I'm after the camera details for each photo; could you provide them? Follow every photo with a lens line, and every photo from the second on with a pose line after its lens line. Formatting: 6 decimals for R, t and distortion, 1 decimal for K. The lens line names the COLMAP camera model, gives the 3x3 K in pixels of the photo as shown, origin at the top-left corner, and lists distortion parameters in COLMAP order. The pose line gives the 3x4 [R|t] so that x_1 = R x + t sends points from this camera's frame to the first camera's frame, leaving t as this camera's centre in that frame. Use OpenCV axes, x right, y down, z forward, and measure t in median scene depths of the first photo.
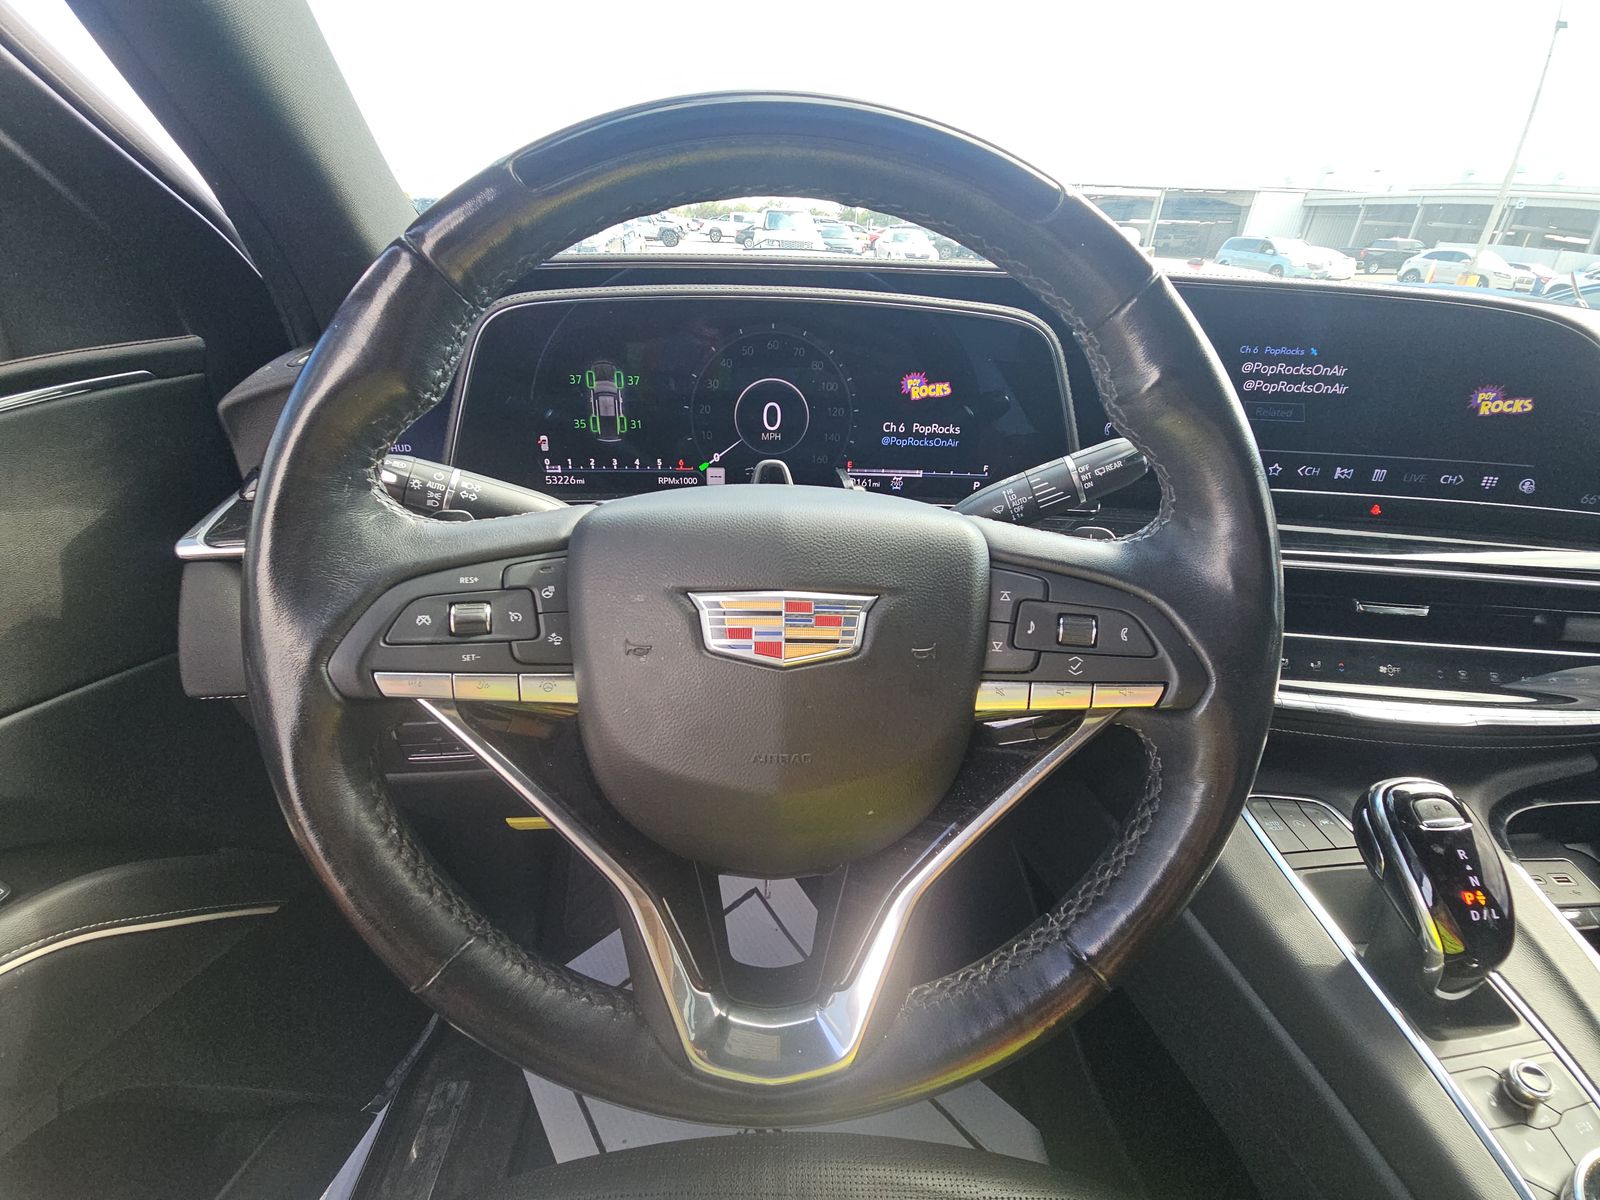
lens RADIAL K [[645.2, 0, 797.4], [0, 645.2, 611.7], [0, 0, 1]] dist [0.001518, -0.002985]
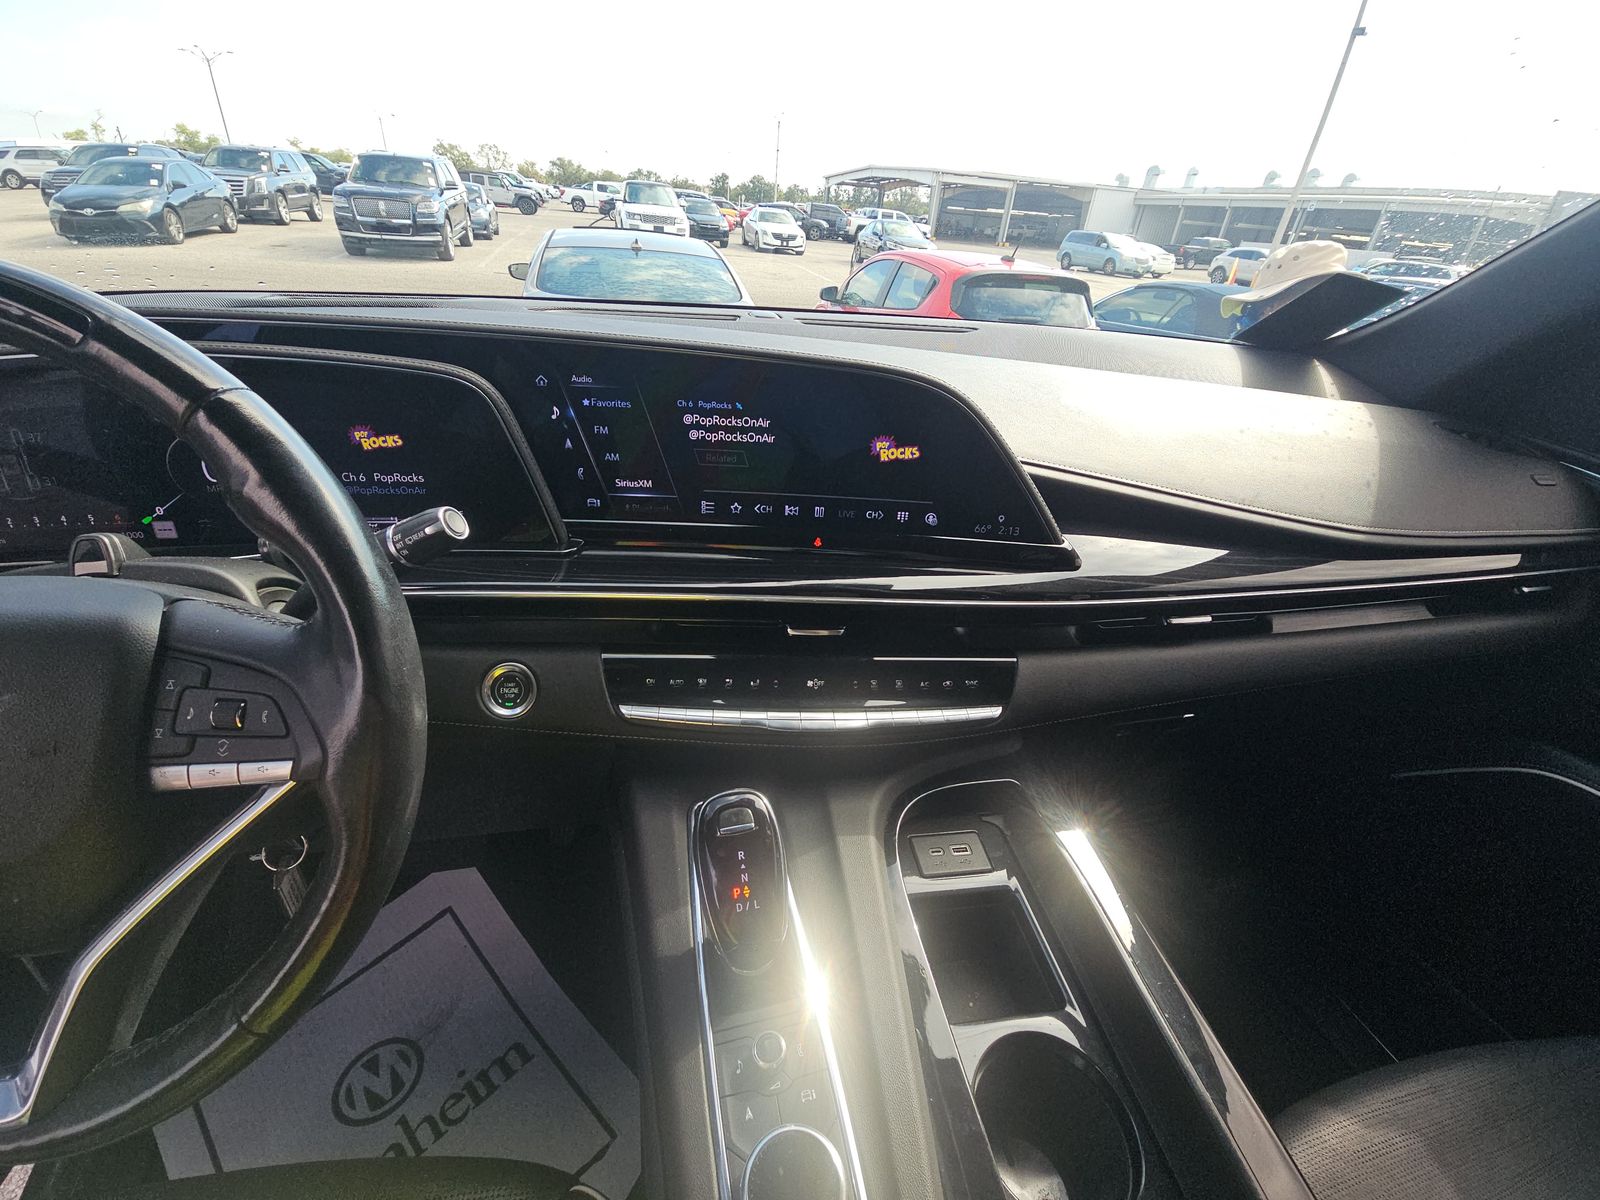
lens RADIAL K [[645.2, 0, 800.8], [0, 645.2, 605.7], [0, 0, 1]] dist [0.001518, -0.002985]
pose [[0.985915, -0.049875, 0.159638, 0.667908], [0.046304, 0.998589, 0.026014, -0.075456], [-0.160710, -0.018256, 0.986833, -0.124374]]
